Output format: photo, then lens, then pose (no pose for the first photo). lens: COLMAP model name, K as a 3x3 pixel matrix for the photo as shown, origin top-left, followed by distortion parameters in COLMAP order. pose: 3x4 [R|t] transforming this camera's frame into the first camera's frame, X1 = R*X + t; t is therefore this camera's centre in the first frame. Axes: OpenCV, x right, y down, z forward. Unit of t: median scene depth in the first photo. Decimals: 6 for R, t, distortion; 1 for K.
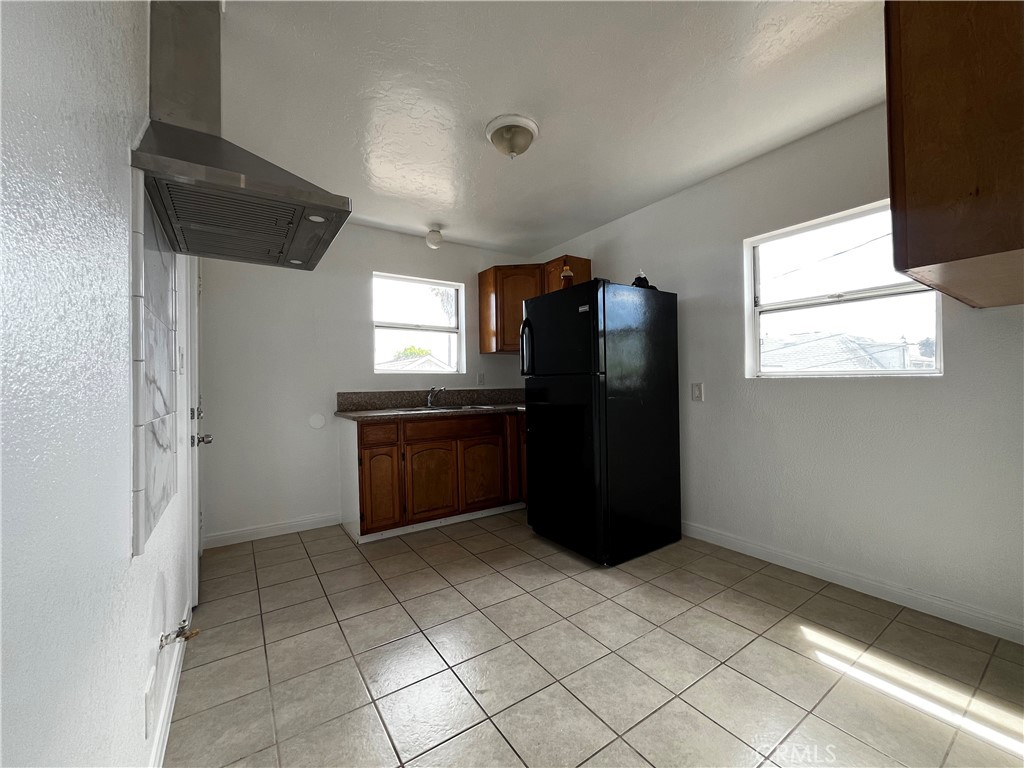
lens RADIAL K [[413.1, 0, 507.2], [0, 413.1, 384.1], [0, 0, 1]] dist [-0.006221, 0.000663]
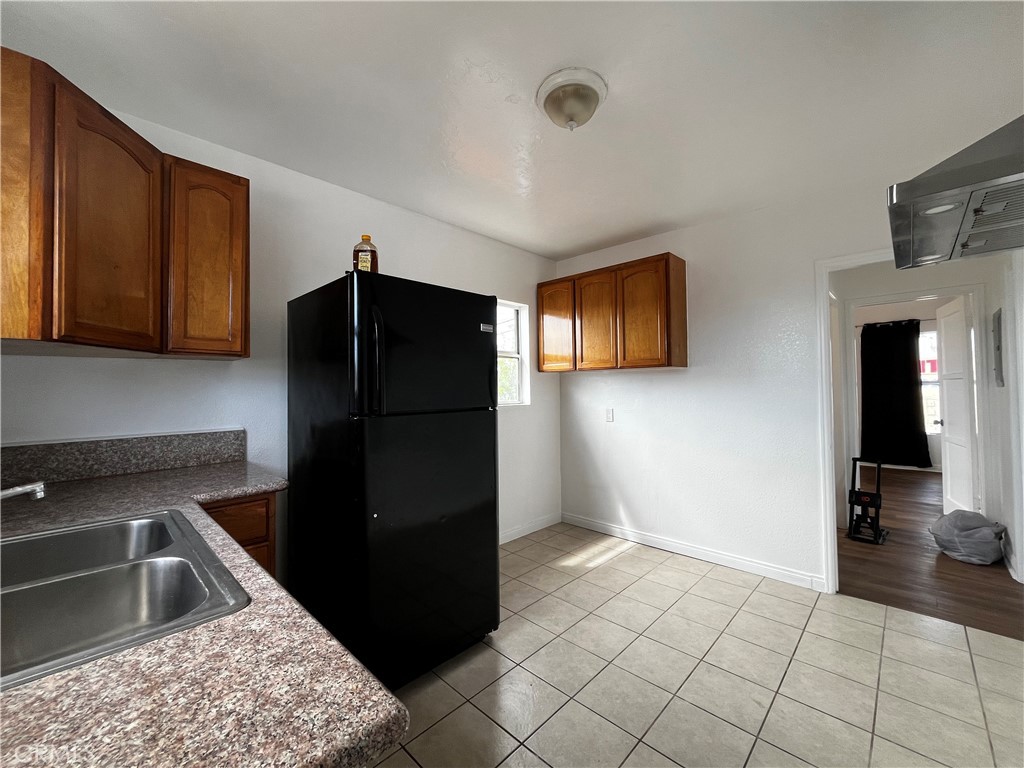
lens RADIAL K [[413.1, 0, 511.7], [0, 413.1, 377.6], [0, 0, 1]] dist [-0.006221, 0.000663]
pose [[-0.226962, 0.040170, 0.973075, -0.479704], [-0.002650, 0.999120, -0.041863, -0.040495], [-0.973900, -0.012080, -0.226656, 0.891187]]
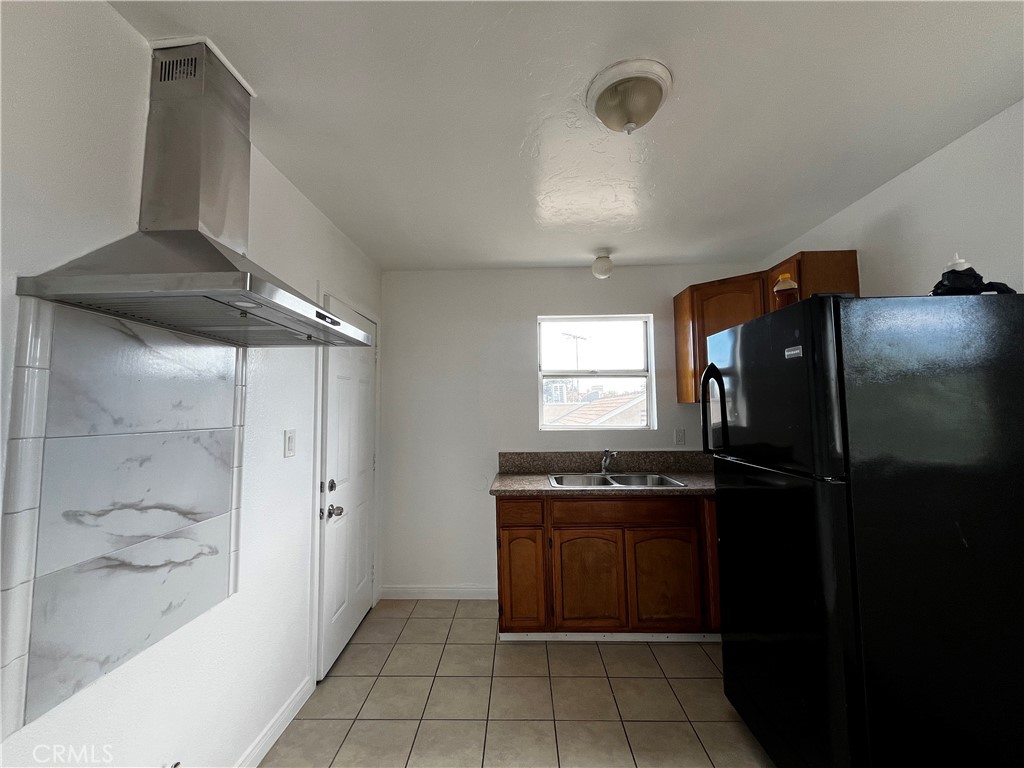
lens RADIAL K [[413.1, 0, 506.3], [0, 413.1, 383.7], [0, 0, 1]] dist [-0.006221, 0.000663]
pose [[0.816797, -0.031401, -0.576071, 0.147917], [-0.000015, 0.998517, -0.054449, -0.088668], [0.576926, 0.044482, 0.815585, 0.271568]]
